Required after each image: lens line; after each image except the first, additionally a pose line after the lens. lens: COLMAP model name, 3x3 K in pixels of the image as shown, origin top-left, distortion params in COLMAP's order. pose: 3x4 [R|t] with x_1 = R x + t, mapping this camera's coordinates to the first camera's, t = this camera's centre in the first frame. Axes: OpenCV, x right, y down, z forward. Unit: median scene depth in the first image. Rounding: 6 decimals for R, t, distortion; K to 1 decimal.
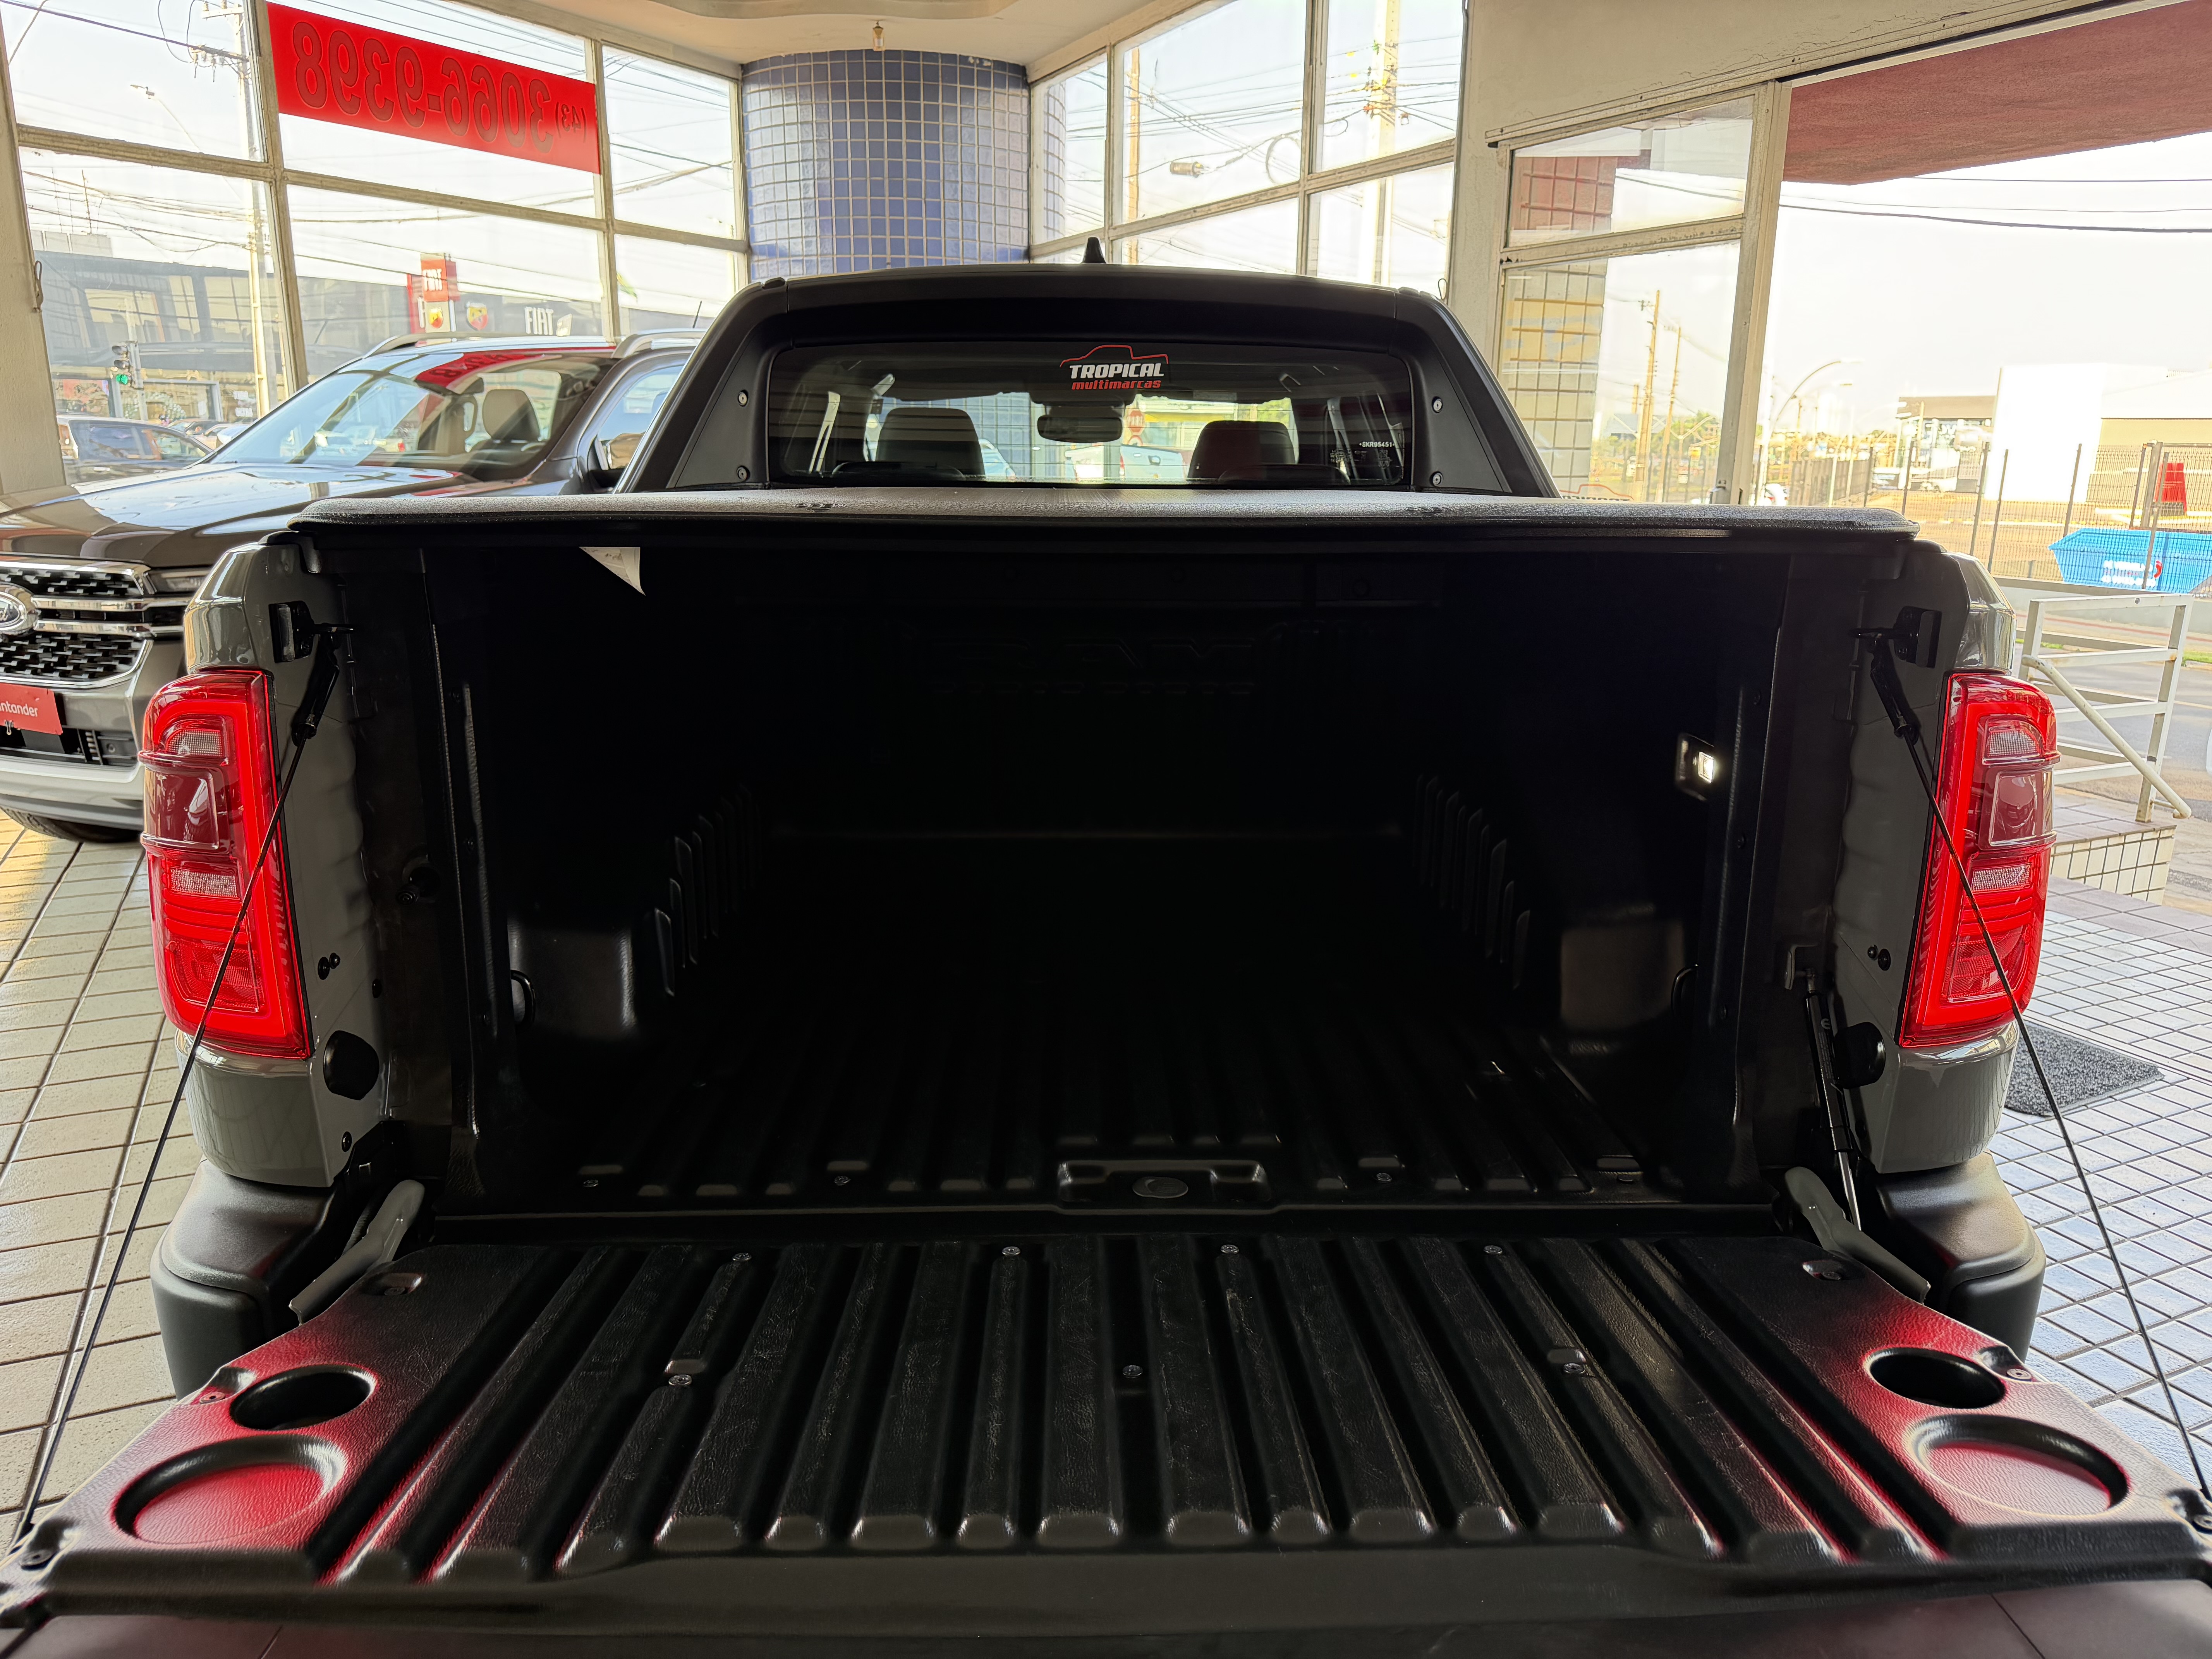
lens RADIAL K [[1578.8, 0, 1106.0], [0, 1578.8, 829.5], [0, 0, 1]] dist [0.000707, -0.000388]
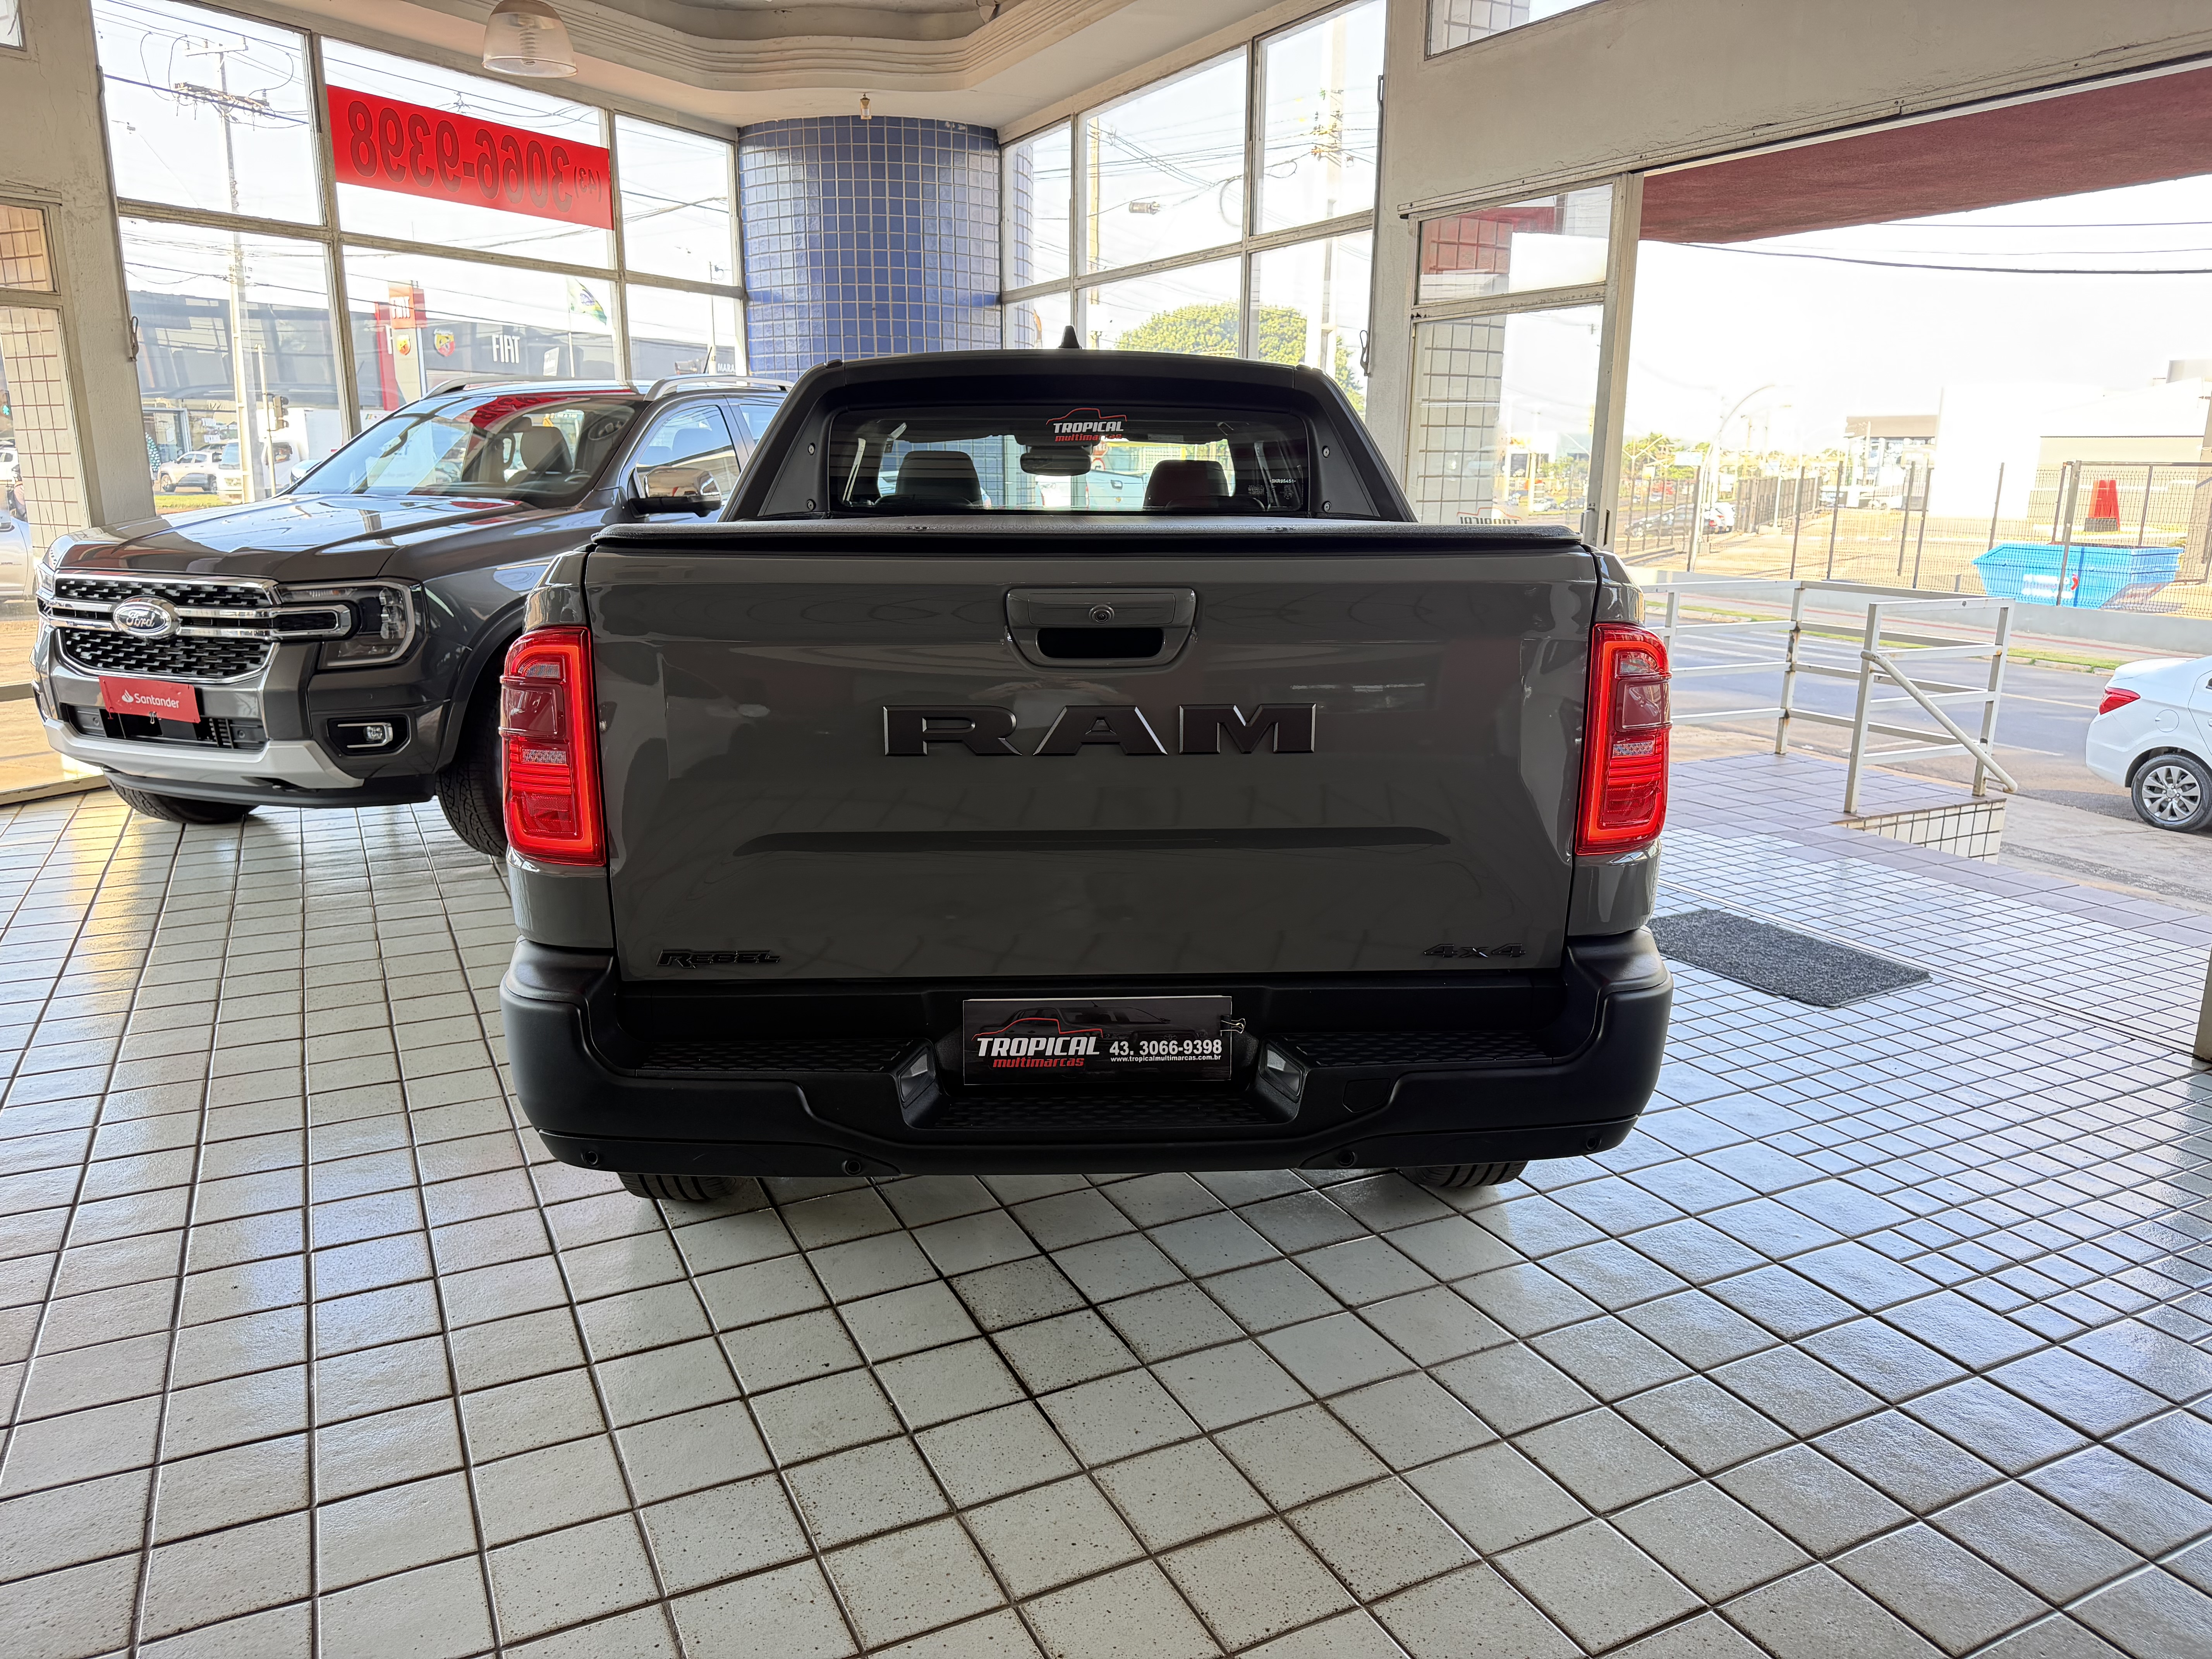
lens RADIAL K [[1558.1, 0, 1106.0], [0, 1558.1, 829.5], [0, 0, 1]] dist [0.041992, -0.049329]
pose [[0.999726, -0.009226, 0.021490, -0.004300], [0.009481, 0.999886, -0.011779, 0.029358], [-0.021379, 0.011980, 0.999700, -0.141616]]
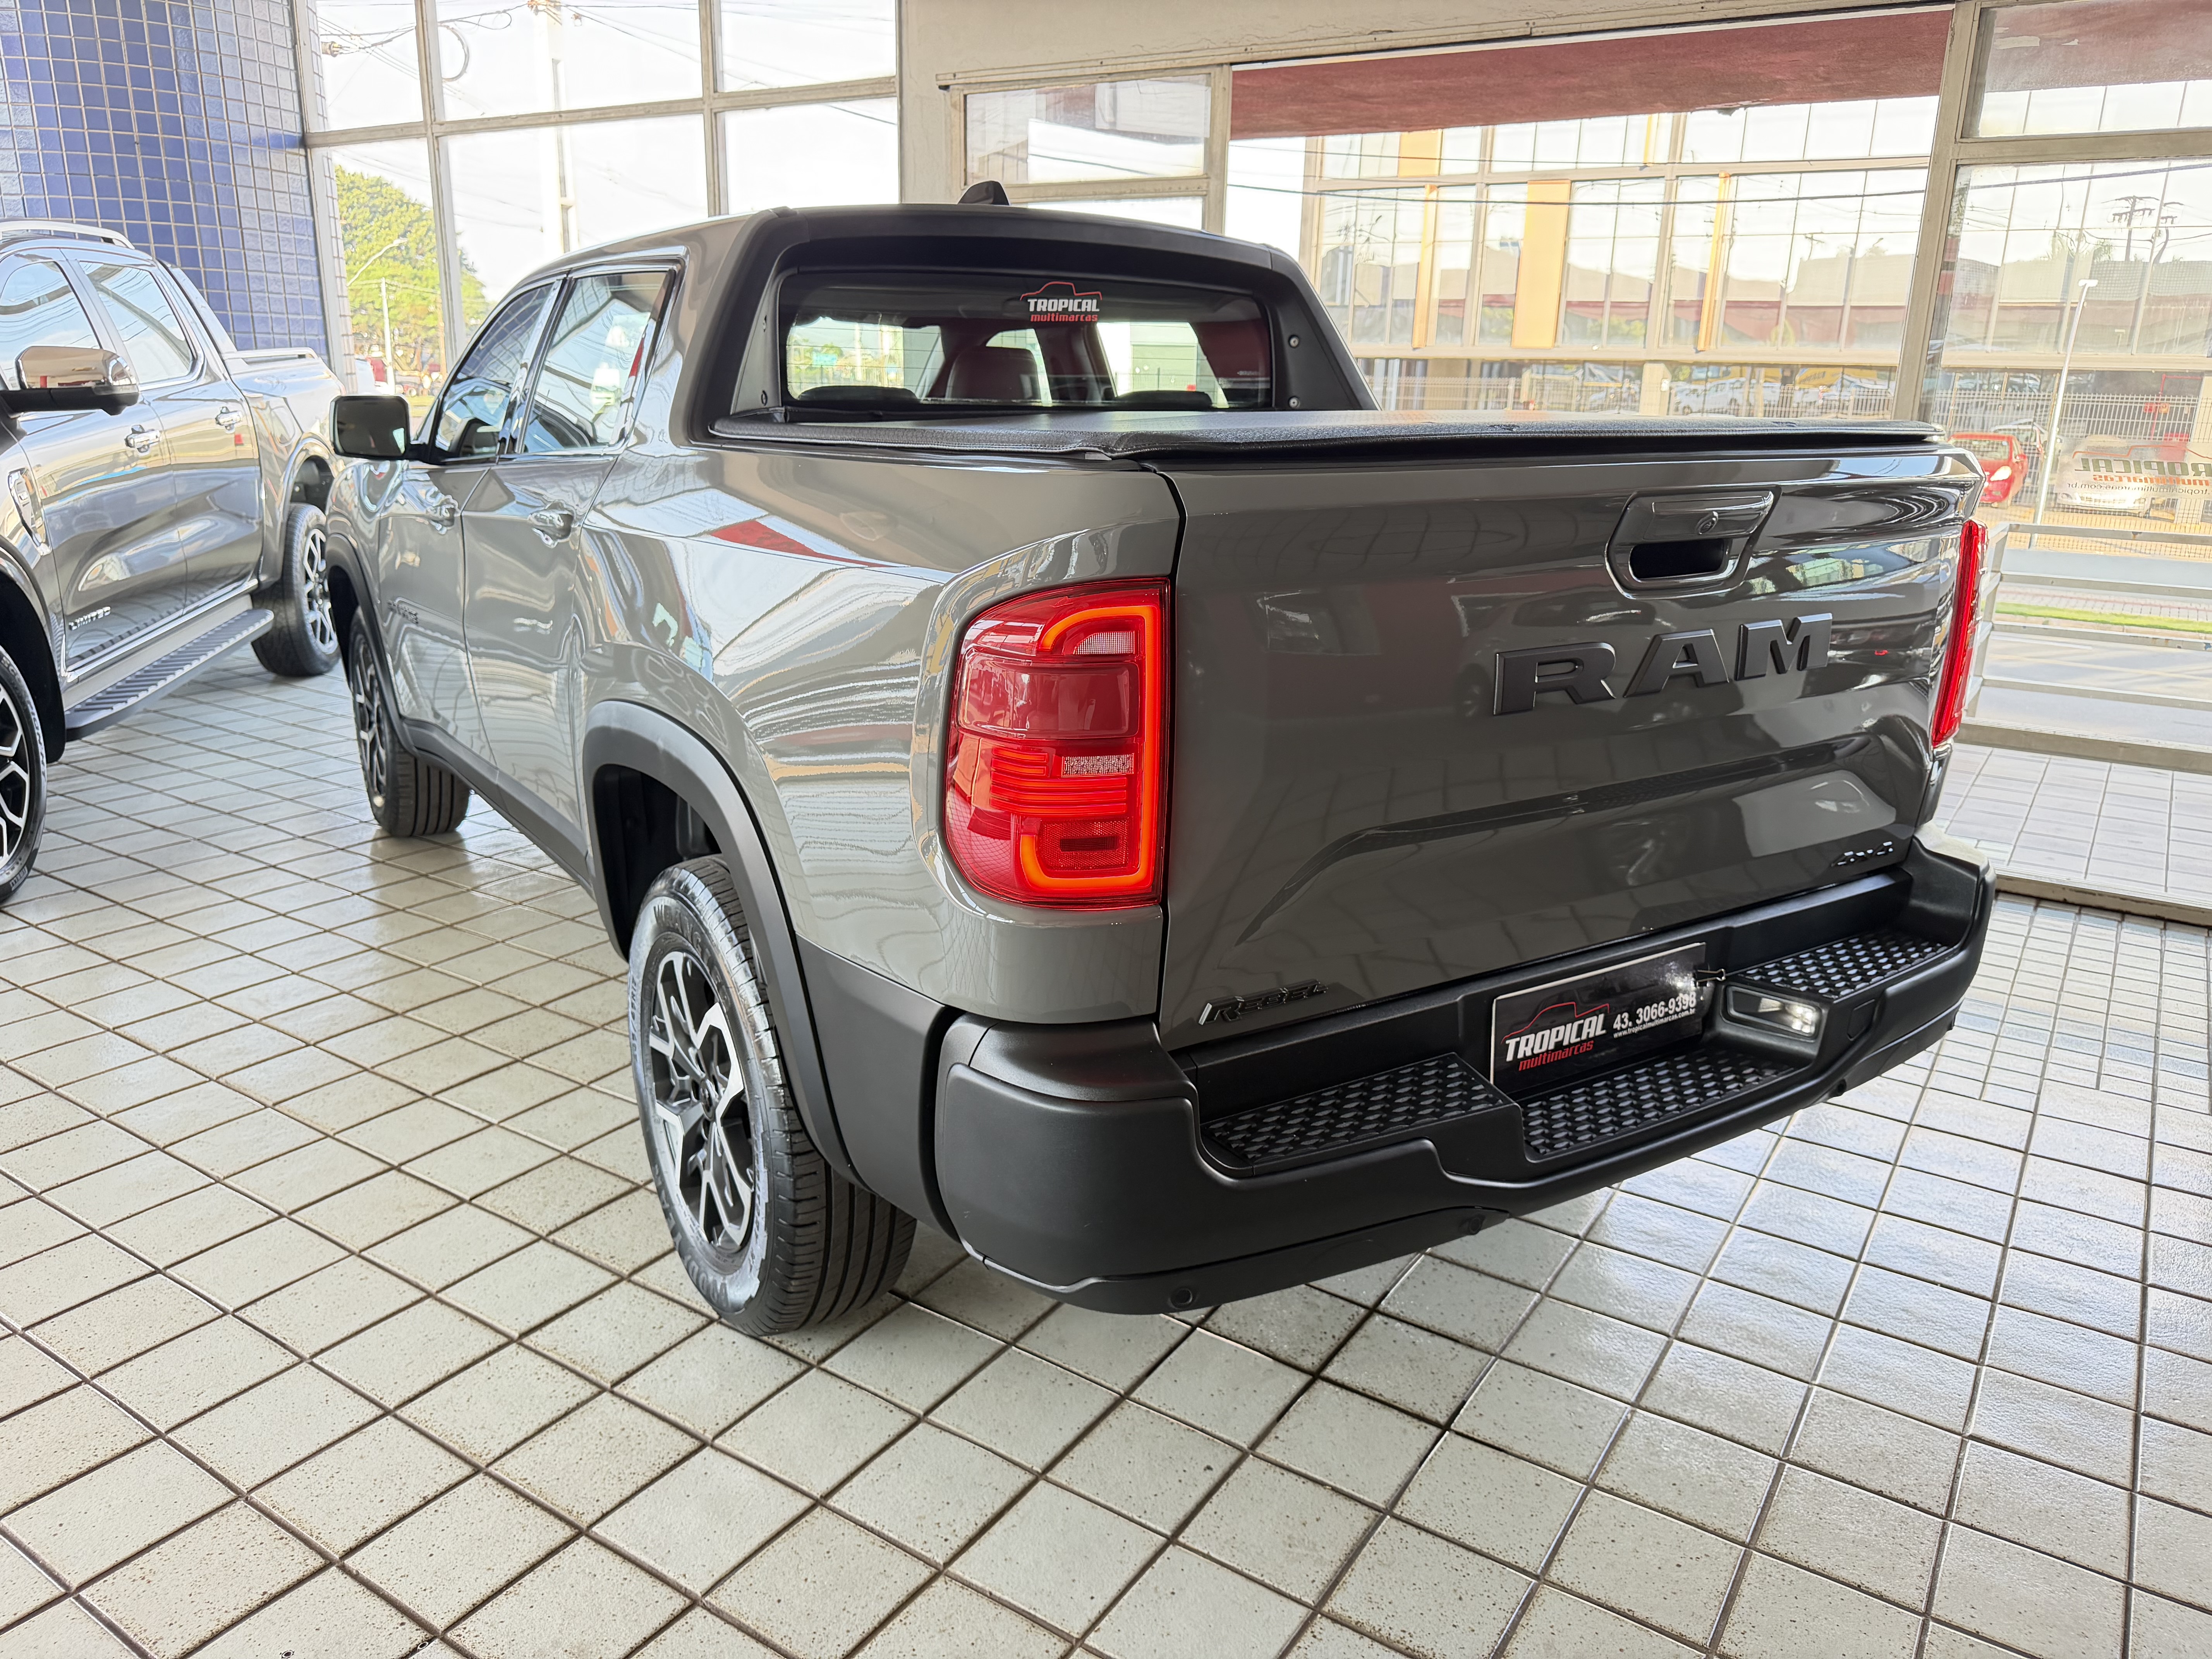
lens RADIAL K [[1560.8, 0, 1106.0], [0, 1560.8, 829.5], [0, 0, 1]] dist [0.033505, -0.047753]
pose [[0.856307, -0.137294, 0.497885, -0.252850], [0.112071, 0.990445, 0.080370, -0.002525], [-0.504162, -0.013022, 0.863511, 0.005584]]
